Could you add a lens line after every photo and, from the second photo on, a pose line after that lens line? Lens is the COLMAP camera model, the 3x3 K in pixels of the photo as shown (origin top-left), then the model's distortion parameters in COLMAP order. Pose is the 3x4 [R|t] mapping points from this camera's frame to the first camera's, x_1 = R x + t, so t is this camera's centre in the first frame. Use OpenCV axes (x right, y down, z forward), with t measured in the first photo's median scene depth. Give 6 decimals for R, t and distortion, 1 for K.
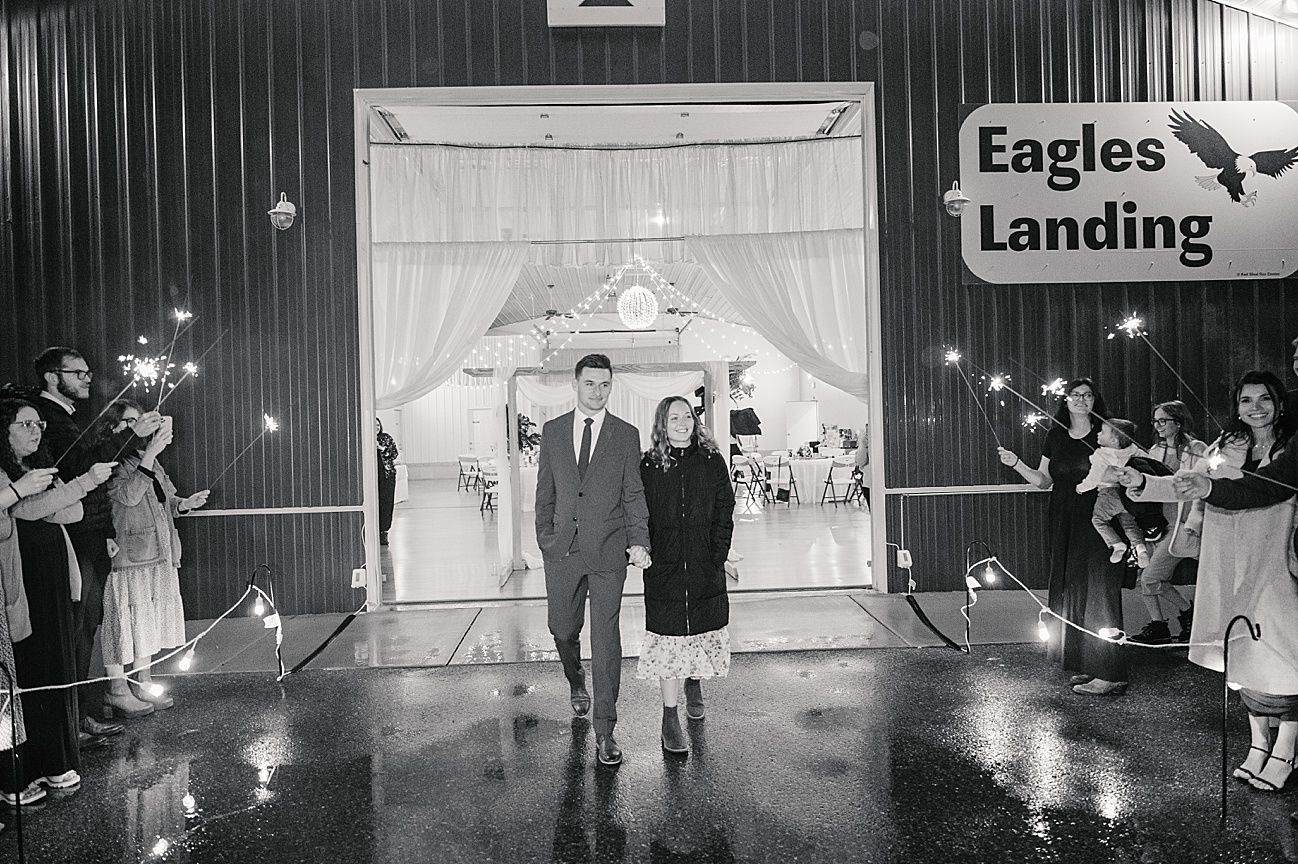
lens RADIAL K [[885.0, 0, 650.0], [0, 885.0, 424.1], [0, 0, 1]] dist [0.004412, 0.002174]
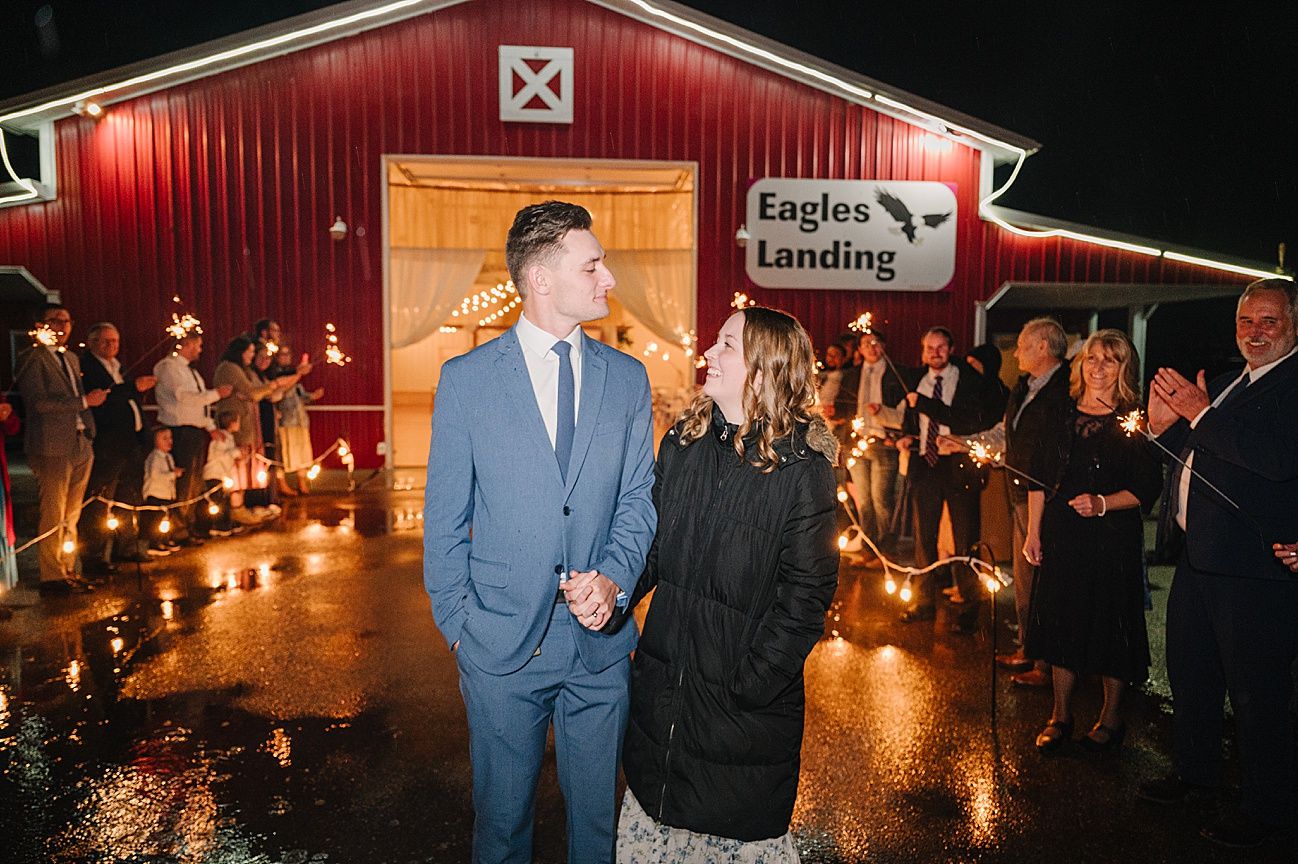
lens RADIAL K [[885.0, 0, 650.0], [0, 885.0, 424.1], [0, 0, 1]] dist [0.004412, 0.002174]
pose [[0.999051, 0.031499, 0.030066, 0.128653], [-0.033293, 0.997573, 0.061157, 0.004590], [-0.028067, -0.062100, 0.997675, -0.680218]]
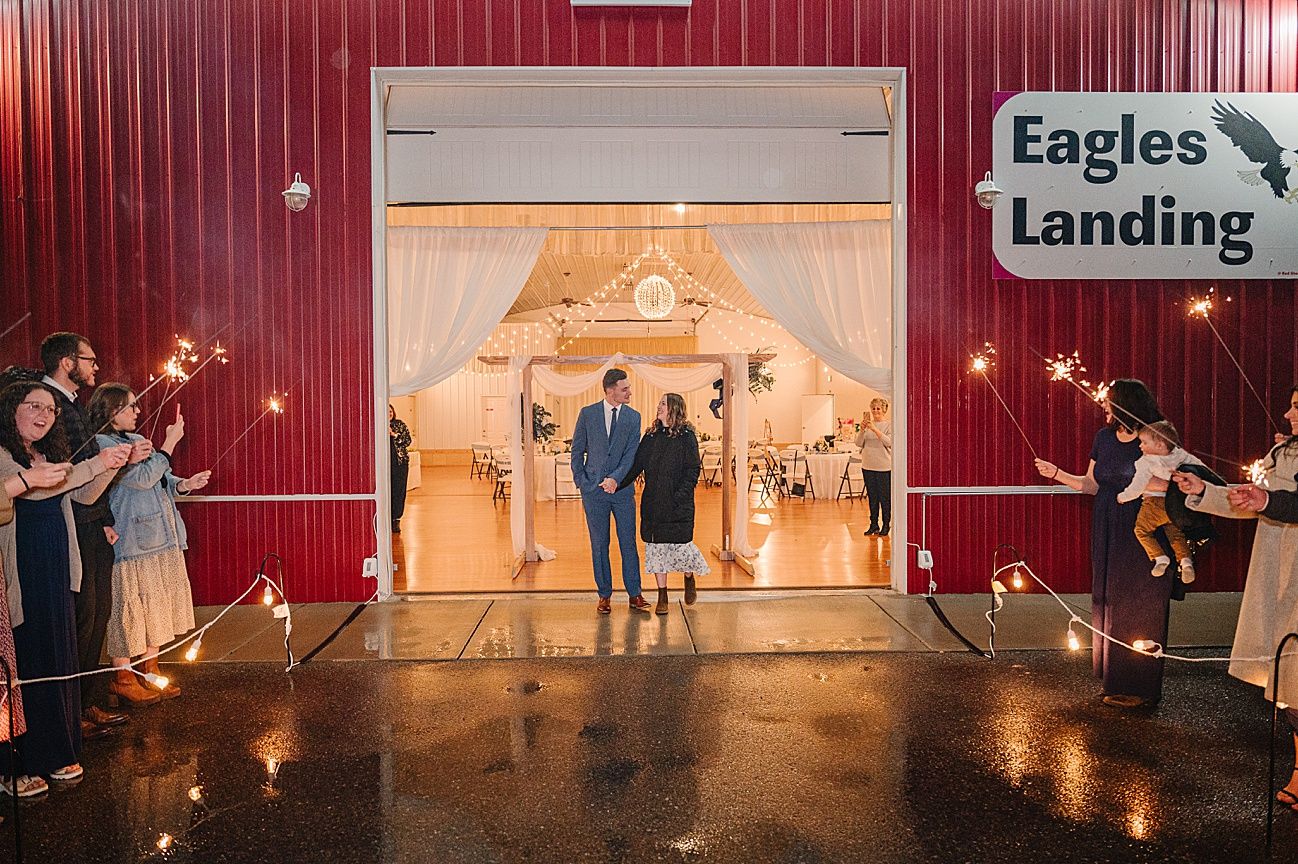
lens RADIAL K [[884.3, 0, 649.0], [0, 884.3, 432.0], [0, 0, 1]] dist [0.001911, 0.002099]
pose [[0.999704, 0.019285, -0.014839, -0.005874], [-0.018978, 0.999608, 0.020576, -0.002773], [0.015230, -0.020288, 0.999678, 0.021345]]
